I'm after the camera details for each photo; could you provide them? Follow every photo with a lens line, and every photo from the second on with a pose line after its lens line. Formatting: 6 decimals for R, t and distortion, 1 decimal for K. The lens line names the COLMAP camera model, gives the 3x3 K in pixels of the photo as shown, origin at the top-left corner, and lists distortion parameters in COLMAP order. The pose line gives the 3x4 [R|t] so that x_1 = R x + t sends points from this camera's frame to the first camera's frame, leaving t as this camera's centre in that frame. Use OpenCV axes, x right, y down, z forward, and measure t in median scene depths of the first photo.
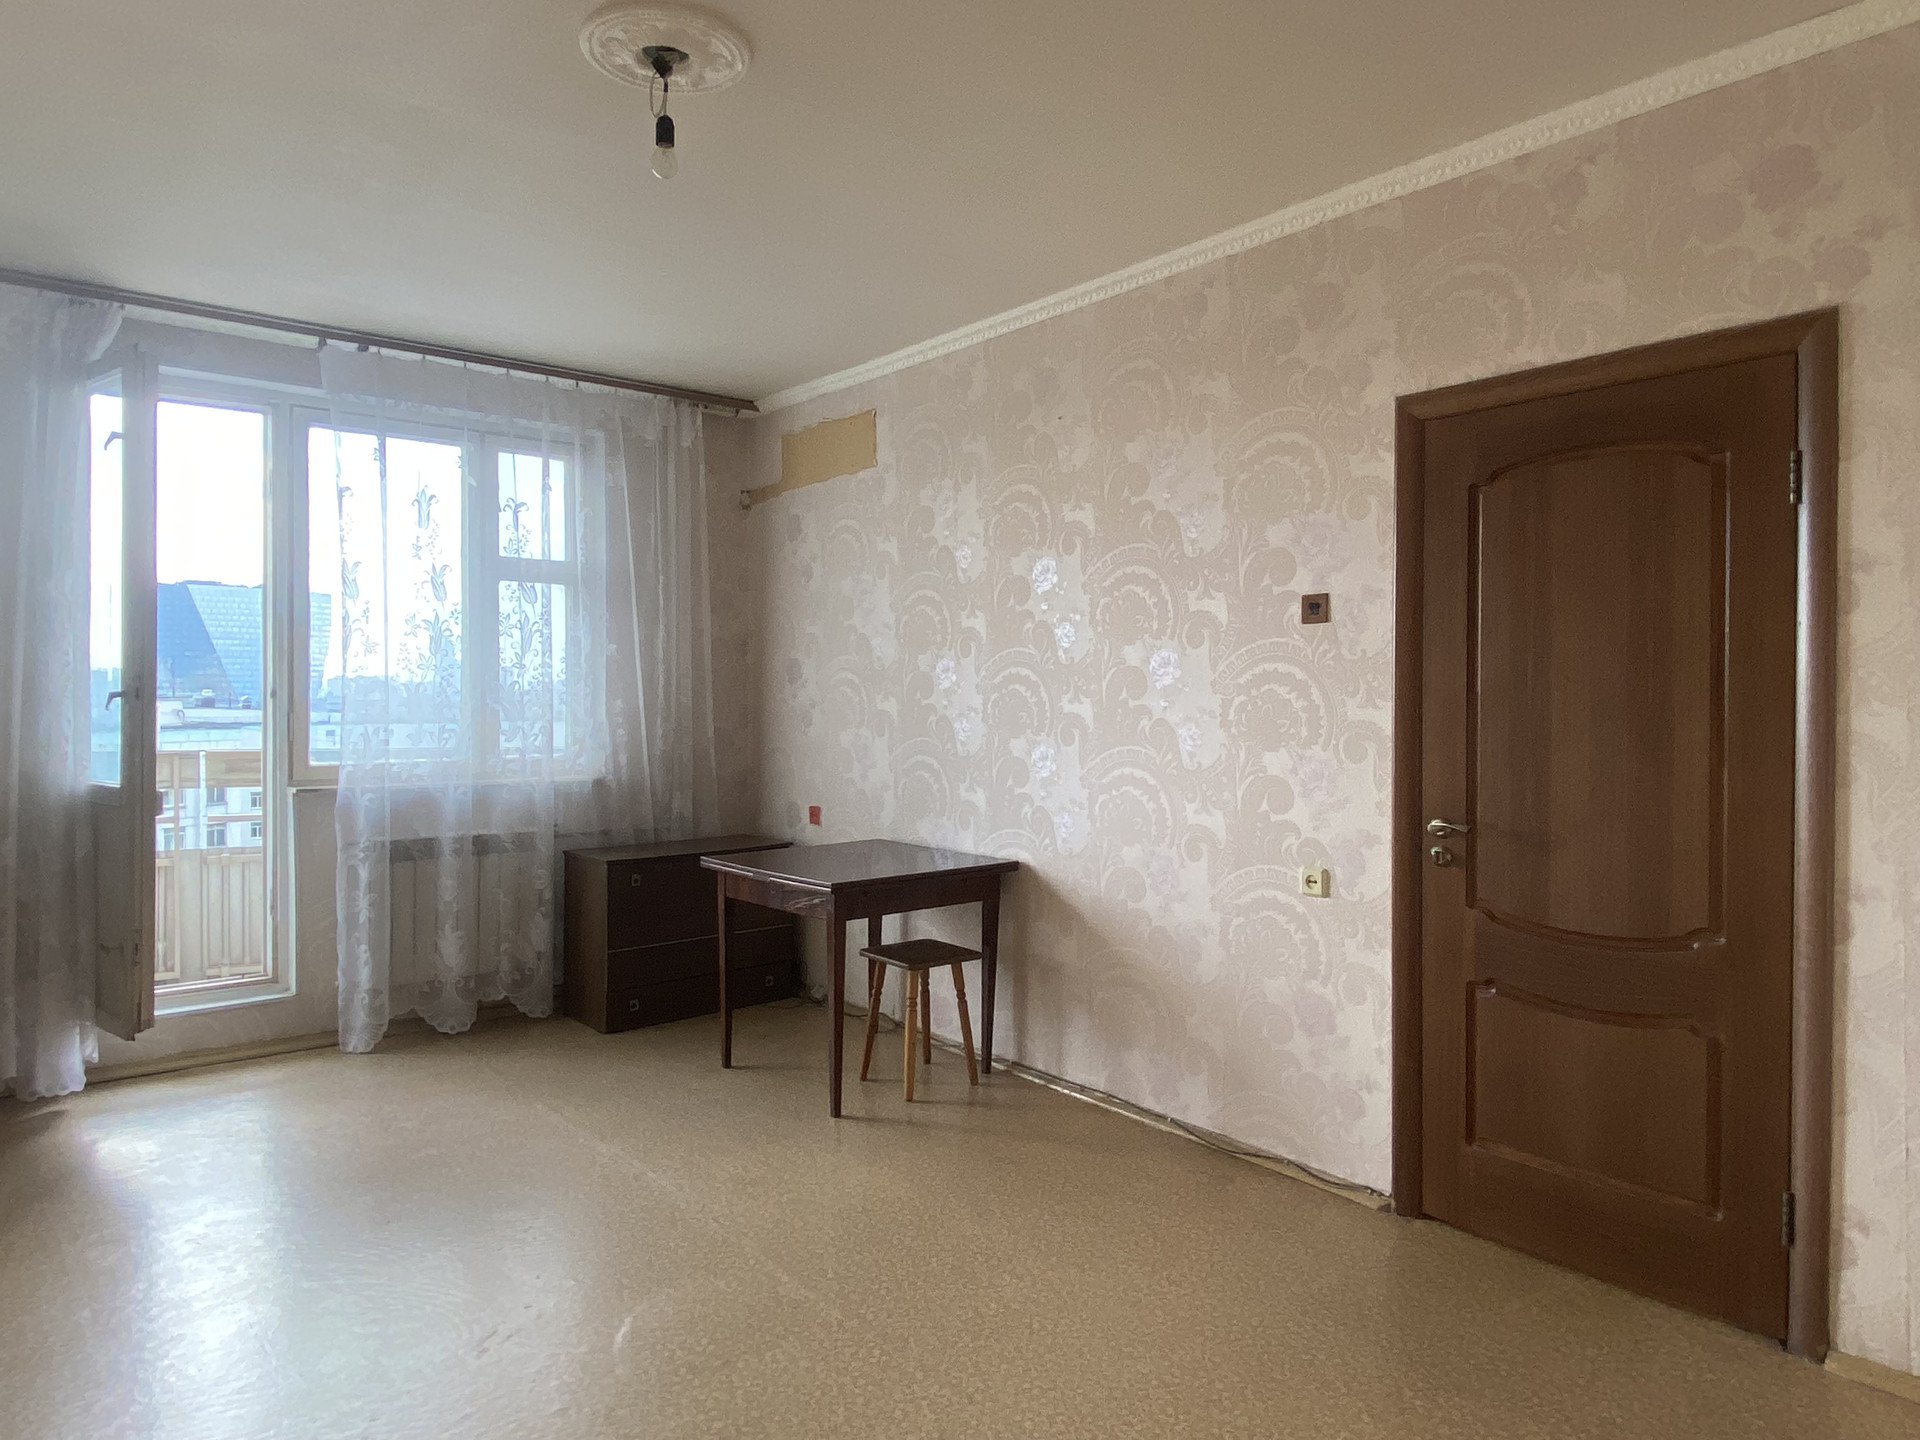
lens RADIAL K [[1213.5, 0, 960.0], [0, 1213.5, 720.0], [0, 0, 1]] dist [0.056133, -0.072323]
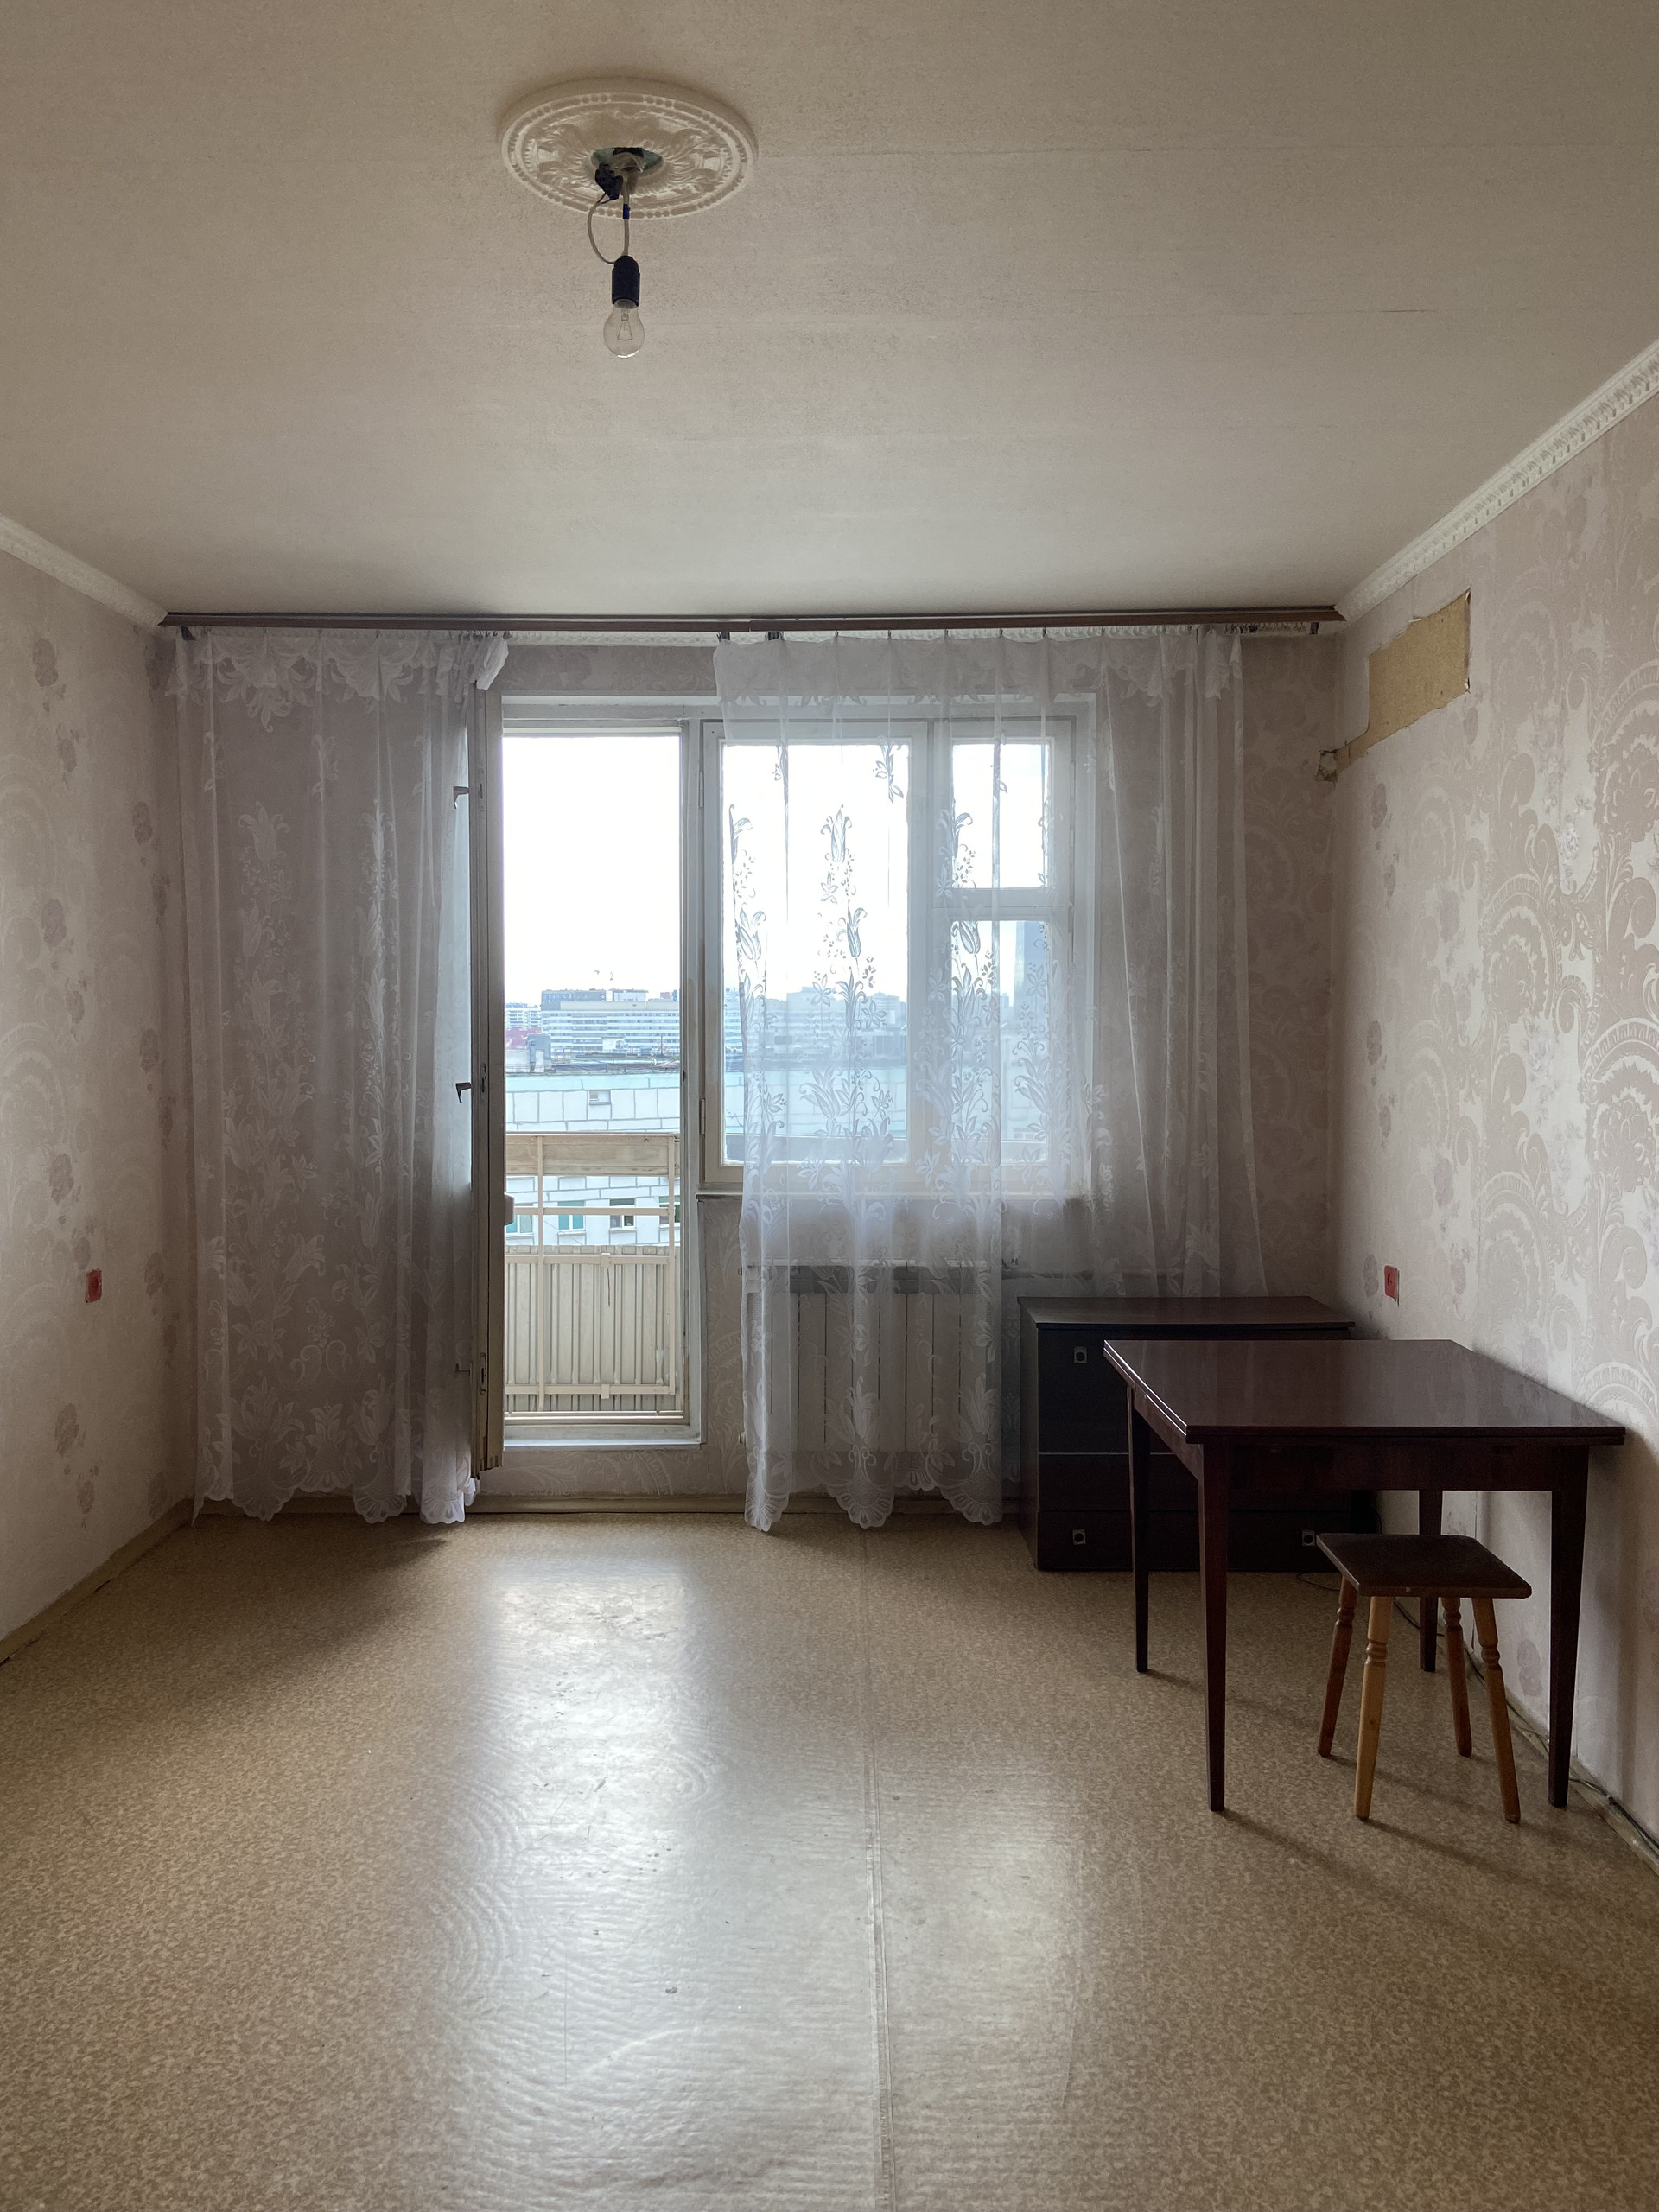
lens RADIAL K [[1653.5, 0, 830.3], [0, 1653.5, 1091.6], [0, 0, 1]] dist [0.121039, -0.177605]
pose [[0.757019, 0.024201, -0.652944, 0.236773], [-0.008003, 0.999582, 0.027770, -0.041539], [0.653344, -0.015797, 0.756897, 0.211307]]
